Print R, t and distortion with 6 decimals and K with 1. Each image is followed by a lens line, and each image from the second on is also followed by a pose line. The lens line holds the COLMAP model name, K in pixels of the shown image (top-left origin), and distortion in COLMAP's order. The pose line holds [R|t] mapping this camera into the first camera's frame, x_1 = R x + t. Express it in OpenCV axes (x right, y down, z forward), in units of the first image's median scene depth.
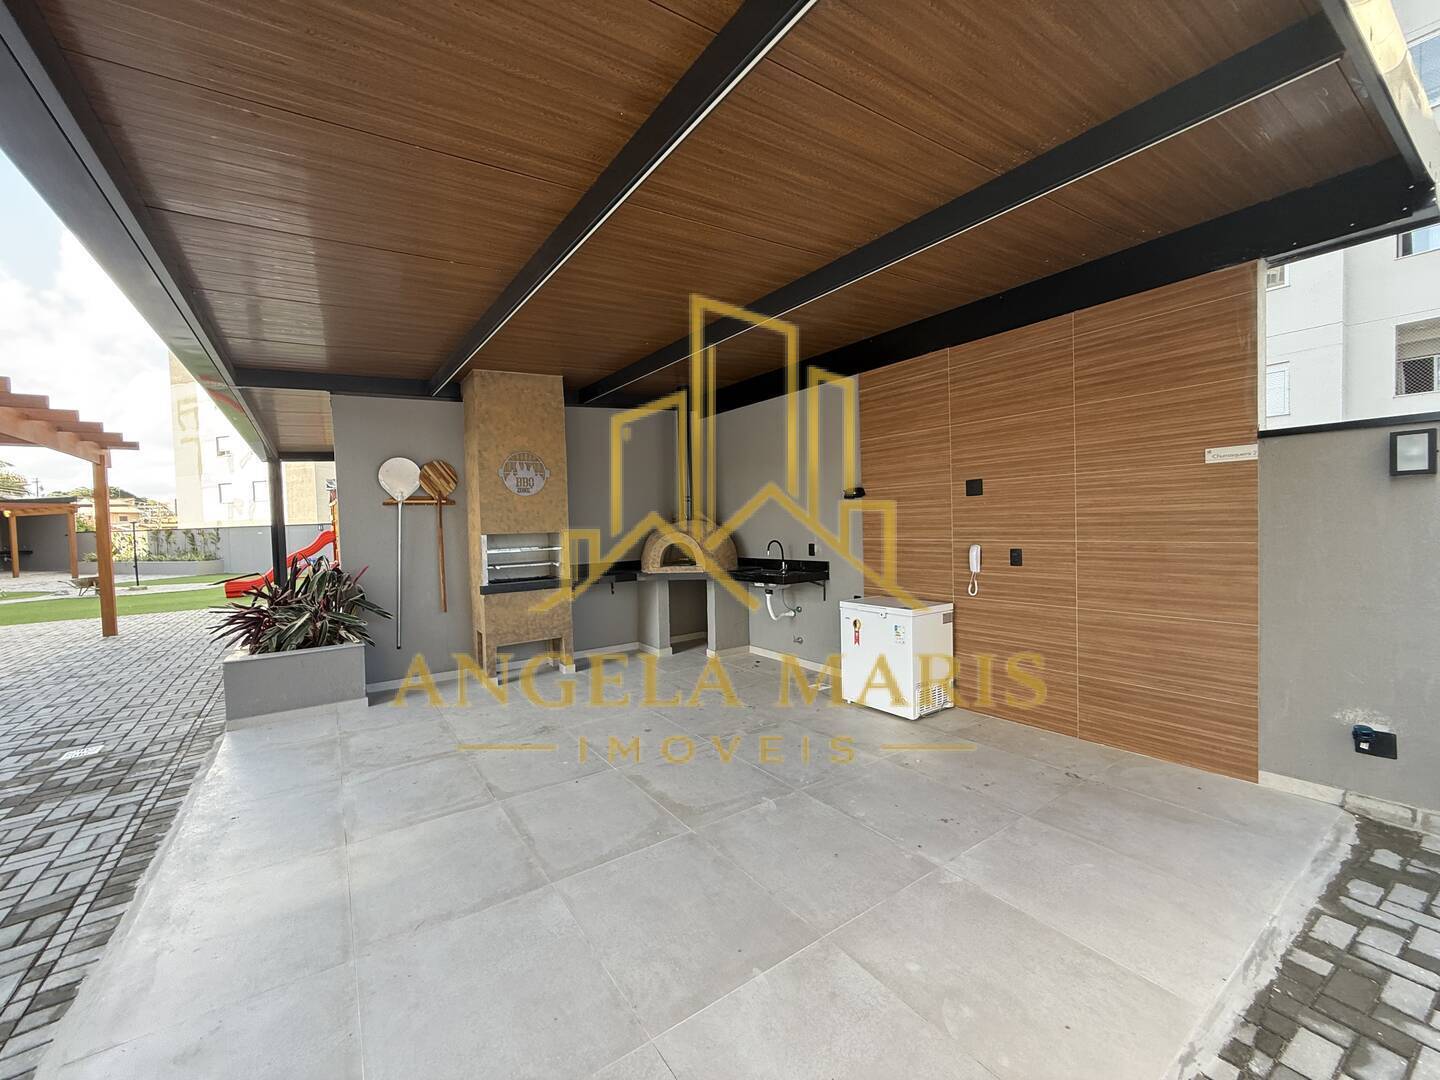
lens RADIAL K [[570.9, 0, 723.7], [0, 570.9, 547.2], [0, 0, 1]] dist [-0.003317, -0.000628]
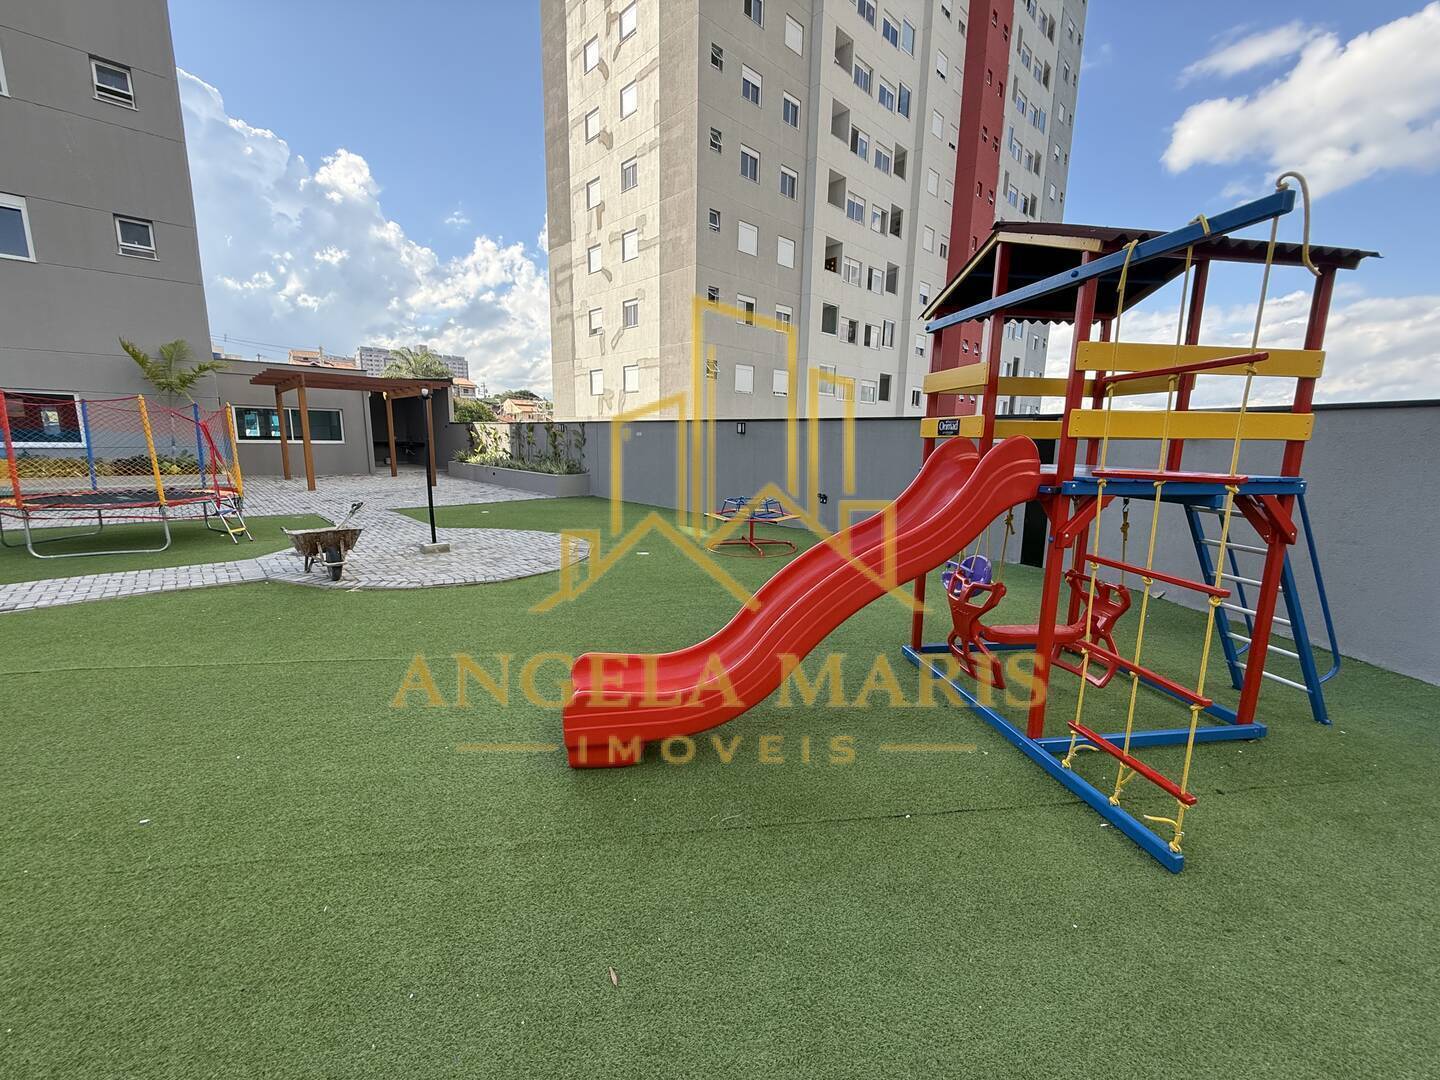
lens RADIAL K [[570.9, 0, 721.8], [0, 570.9, 537.0], [0, 0, 1]] dist [-0.003317, -0.000628]
pose [[0.872242, 0.116485, -0.475000, -0.308273], [-0.051279, 0.987651, 0.148041, -0.006470], [0.486379, -0.104770, 0.867444, 0.358353]]
